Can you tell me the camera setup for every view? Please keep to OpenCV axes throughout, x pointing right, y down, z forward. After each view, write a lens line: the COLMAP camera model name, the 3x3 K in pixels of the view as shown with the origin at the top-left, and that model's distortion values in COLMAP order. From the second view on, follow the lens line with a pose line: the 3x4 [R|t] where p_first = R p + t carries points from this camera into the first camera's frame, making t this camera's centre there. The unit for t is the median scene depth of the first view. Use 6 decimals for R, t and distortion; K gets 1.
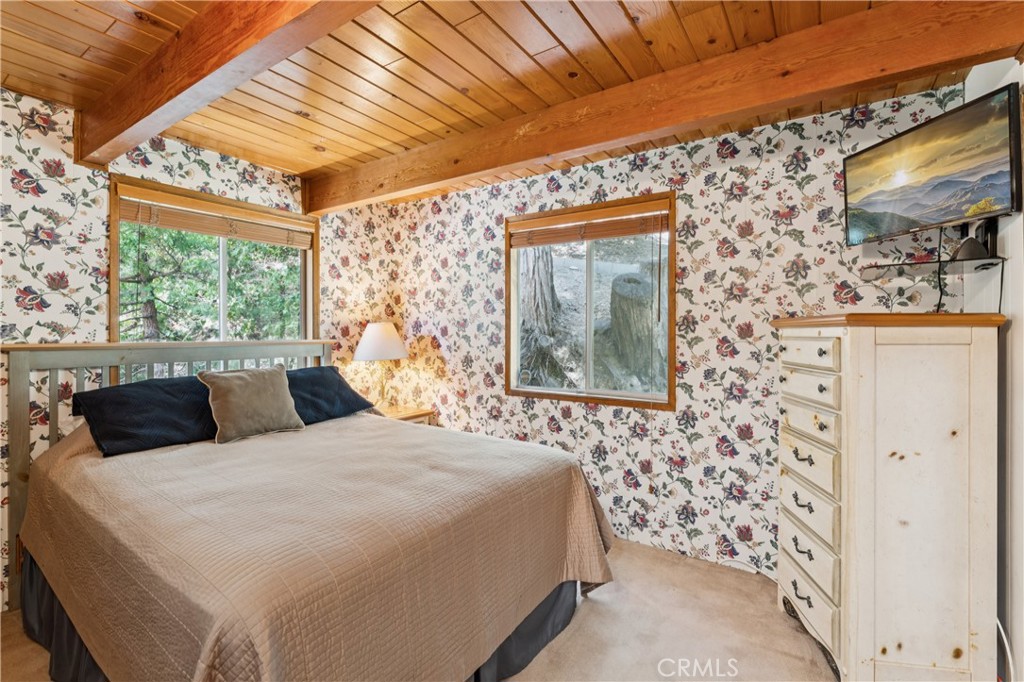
lens RADIAL K [[463.3, 0, 505.0], [0, 463.3, 340.0], [0, 0, 1]] dist [-0.001496, -0.000293]
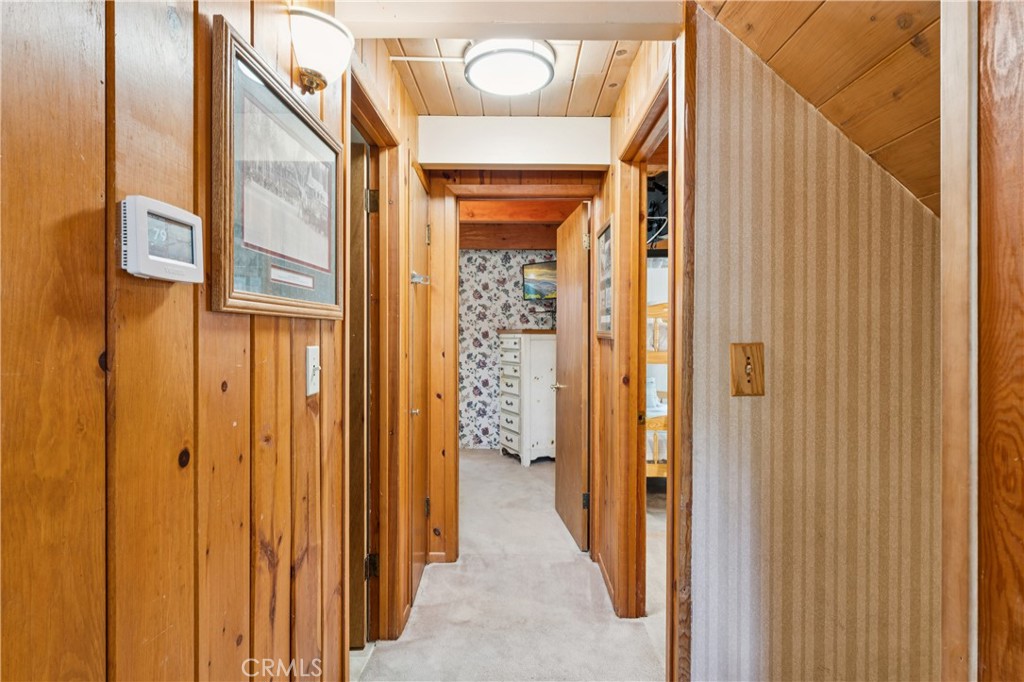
lens RADIAL K [[530.9, 0, 513.5], [0, 530.9, 340.9], [0, 0, 1]] dist [-0.000017, 0.000000]
pose [[0.829612, 0.000326, 0.558341, -0.758067], [0.001807, 0.999993, -0.003270, 0.016630], [-0.558338, 0.003722, 0.829605, -1.126225]]
